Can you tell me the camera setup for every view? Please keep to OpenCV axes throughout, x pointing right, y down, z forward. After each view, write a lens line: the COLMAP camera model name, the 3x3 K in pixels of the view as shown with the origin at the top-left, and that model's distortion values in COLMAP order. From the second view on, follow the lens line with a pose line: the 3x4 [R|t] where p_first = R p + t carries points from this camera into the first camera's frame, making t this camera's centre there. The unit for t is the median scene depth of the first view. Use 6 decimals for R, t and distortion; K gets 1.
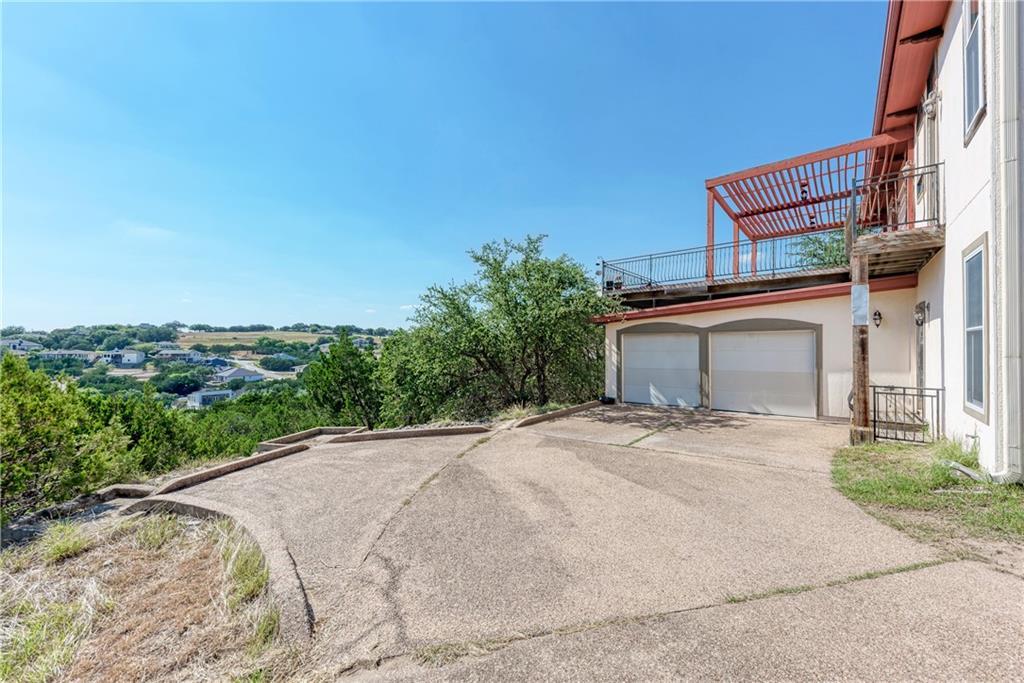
lens RADIAL K [[377.7, 0, 513.2], [0, 377.7, 348.0], [0, 0, 1]] dist [0.000327, -0.006313]
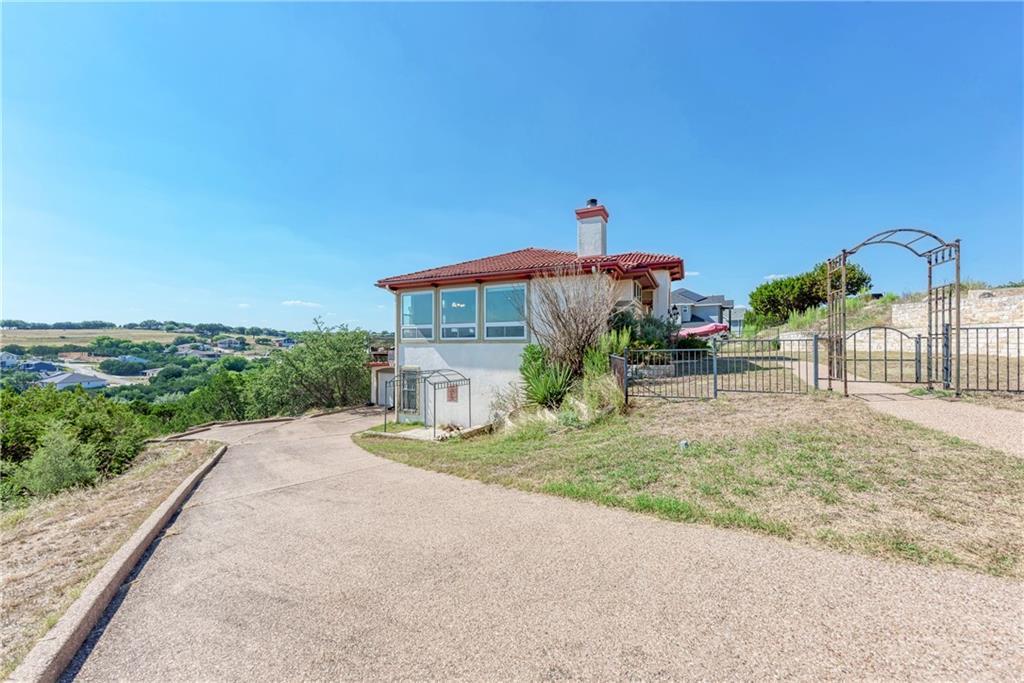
lens RADIAL K [[377.7, 0, 513.2], [0, 377.7, 348.0], [0, 0, 1]] dist [0.000327, -0.006313]
pose [[0.965838, 0.003841, 0.259118, 0.036131], [-0.005827, 0.999959, 0.006895, -0.014666], [-0.259081, -0.008170, 0.965821, -0.093355]]
